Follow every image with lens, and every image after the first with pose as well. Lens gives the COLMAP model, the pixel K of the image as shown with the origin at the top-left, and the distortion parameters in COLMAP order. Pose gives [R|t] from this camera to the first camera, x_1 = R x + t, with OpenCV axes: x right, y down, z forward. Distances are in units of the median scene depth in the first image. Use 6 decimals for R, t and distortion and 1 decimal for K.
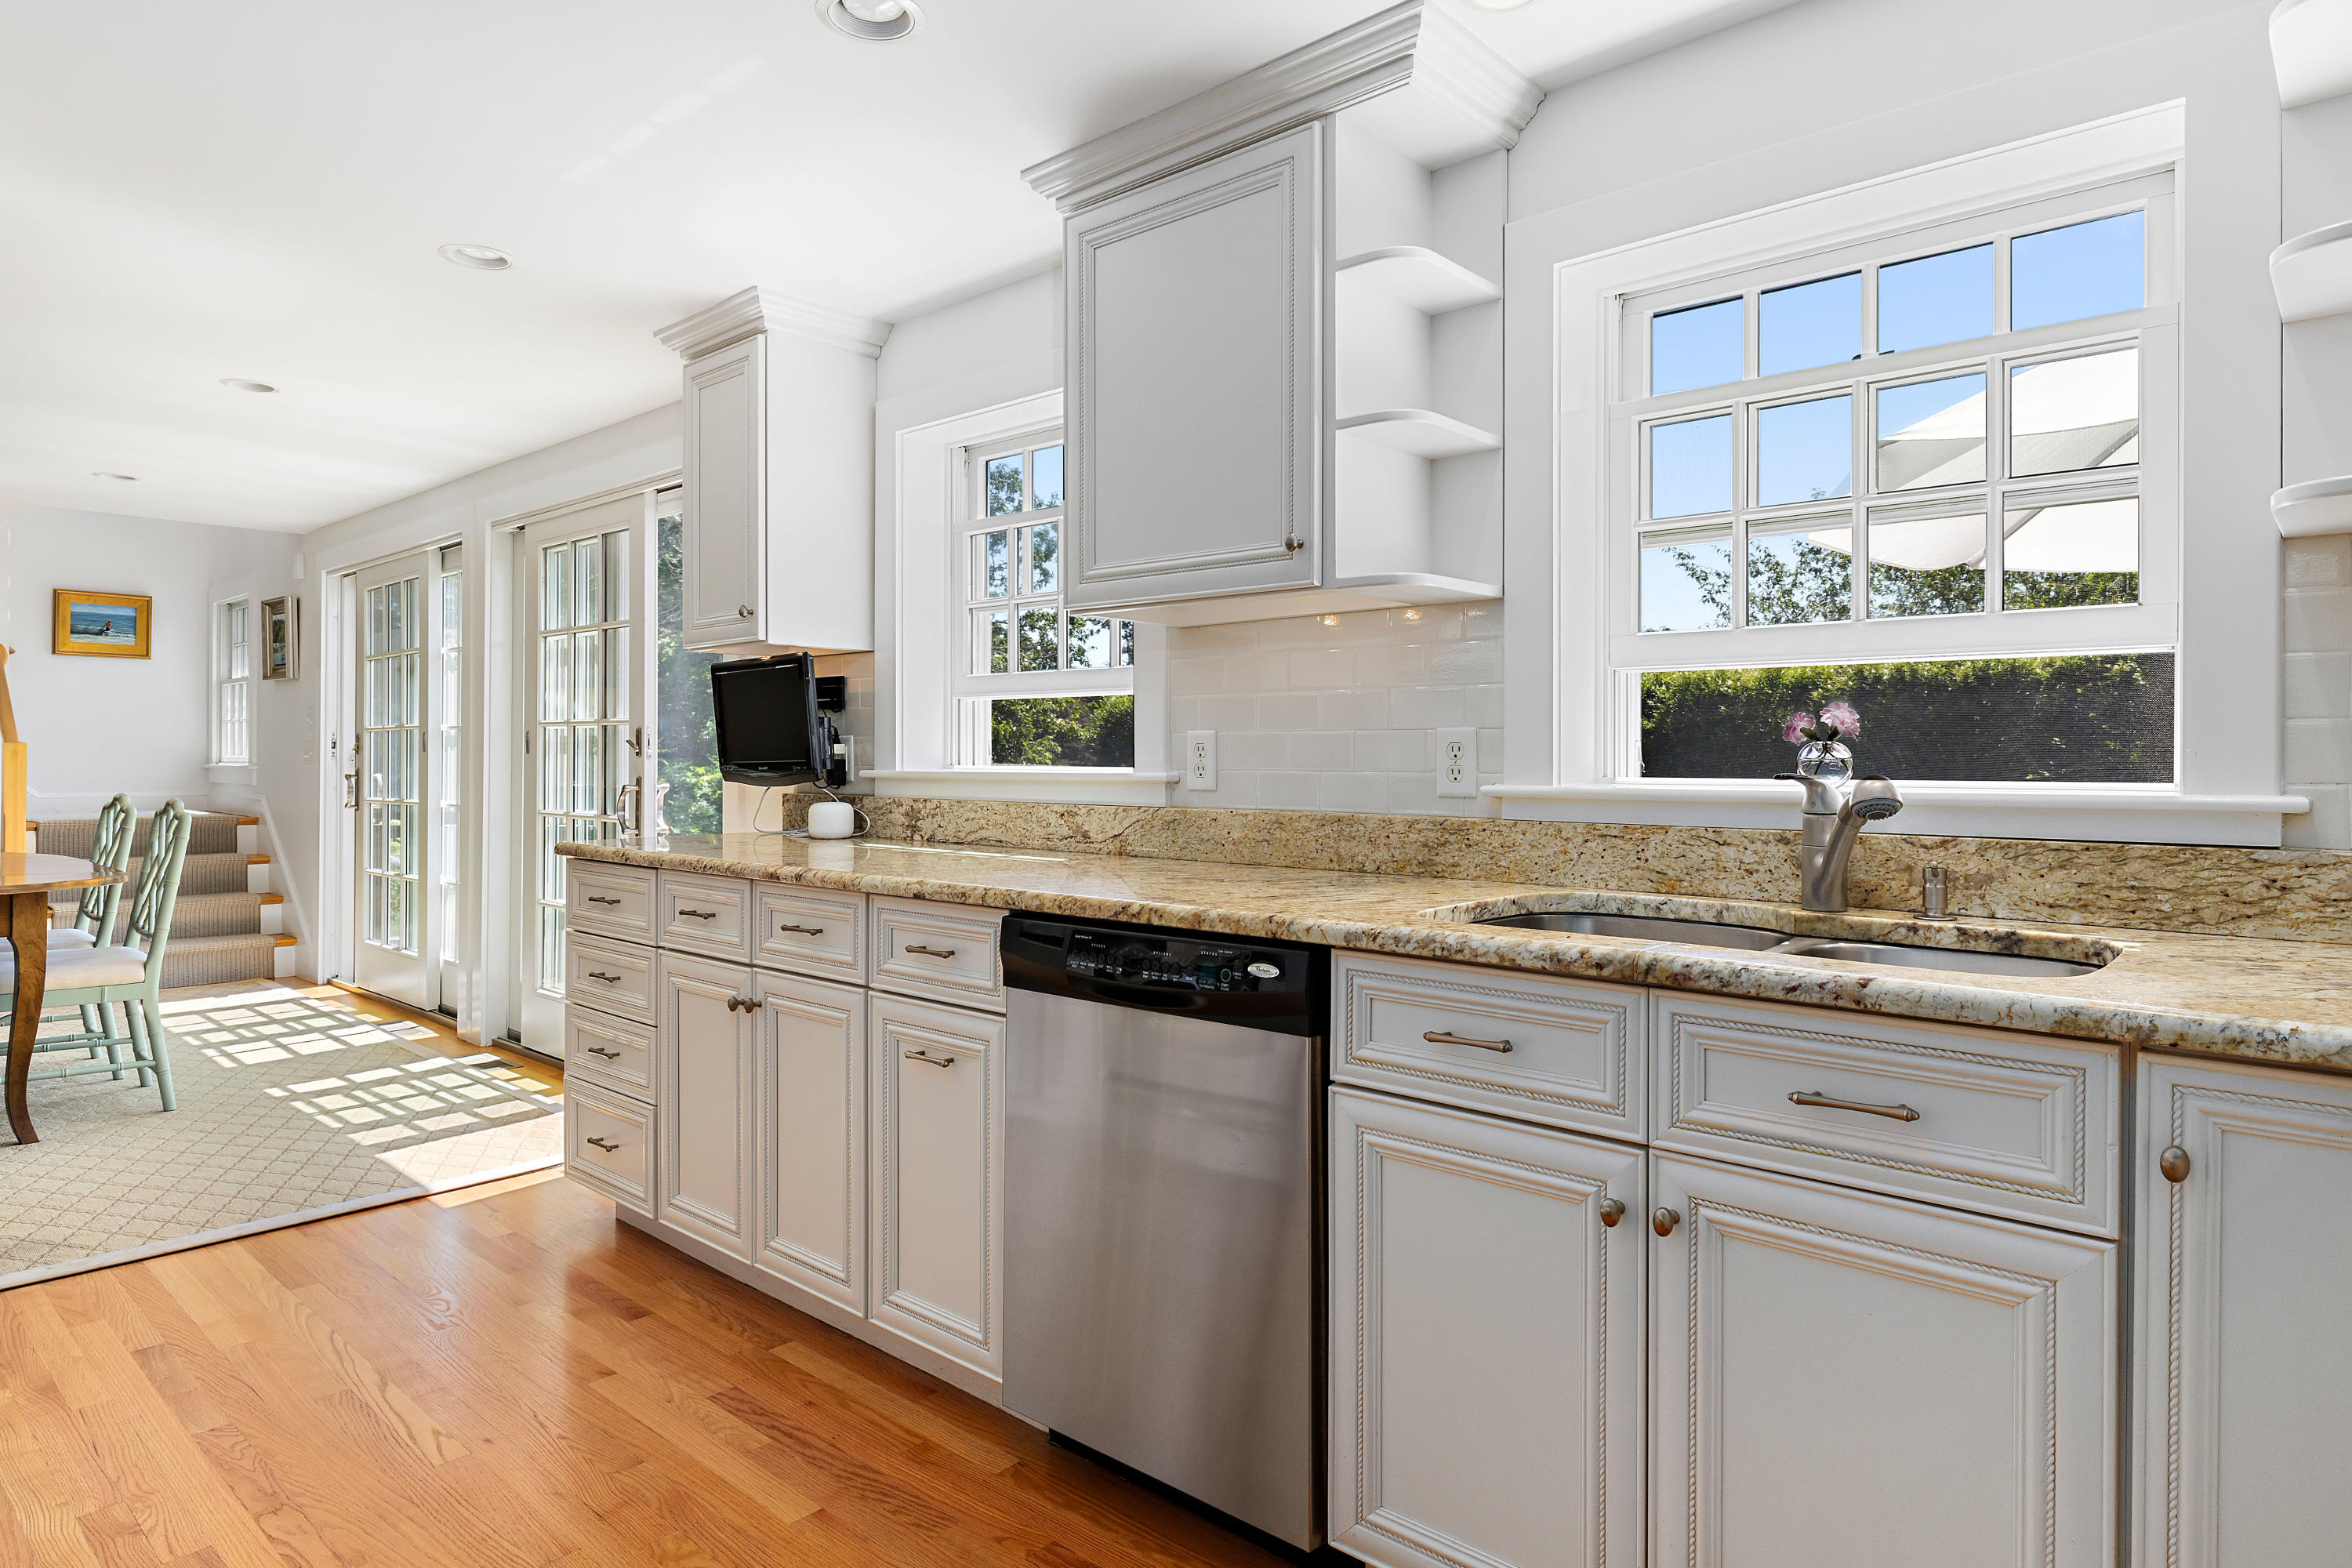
lens RADIAL K [[1336.9, 0, 1175.4], [0, 1336.9, 770.5], [0, 0, 1]] dist [-0.006013, -0.000080]
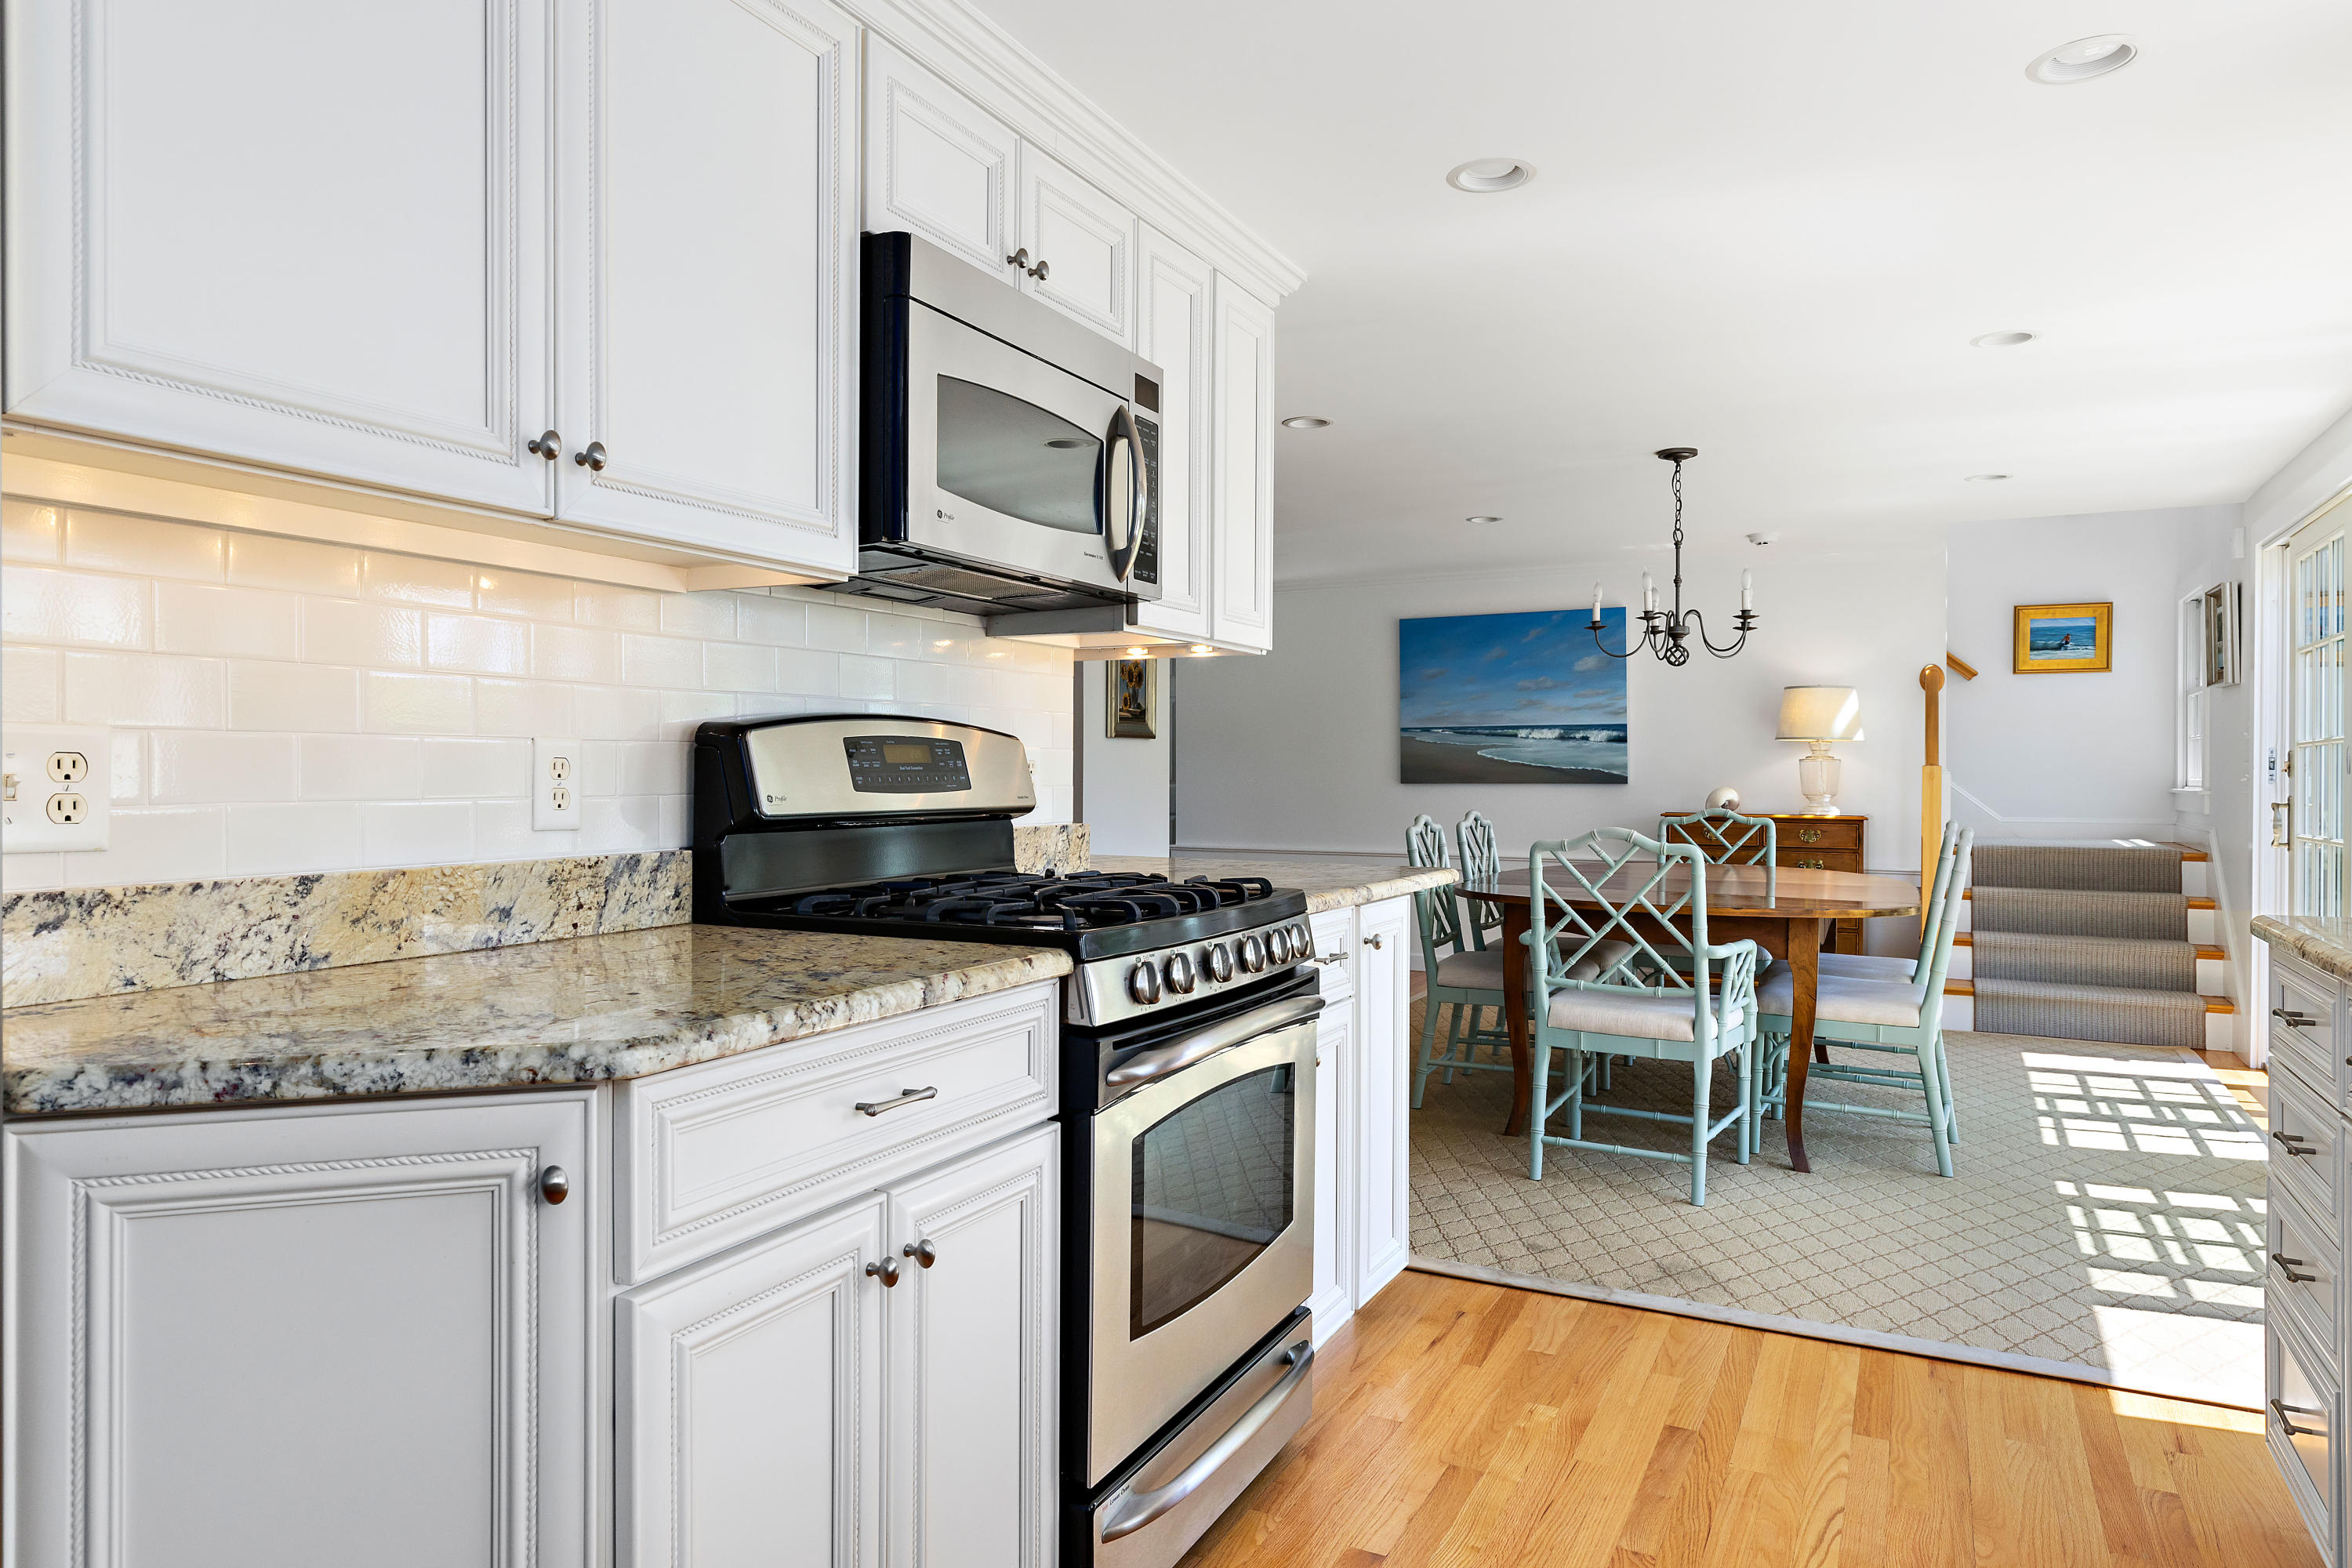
lens RADIAL K [[1473.7, 0, 1173.1], [0, 1473.7, 773.3], [0, 0, 1]] dist [0.000044, -0.000656]
pose [[0.244112, -0.000098, -0.969747, 0.050760], [-0.014452, 0.999889, -0.003739, -0.002243], [0.969639, 0.014928, 0.244083, 0.172542]]
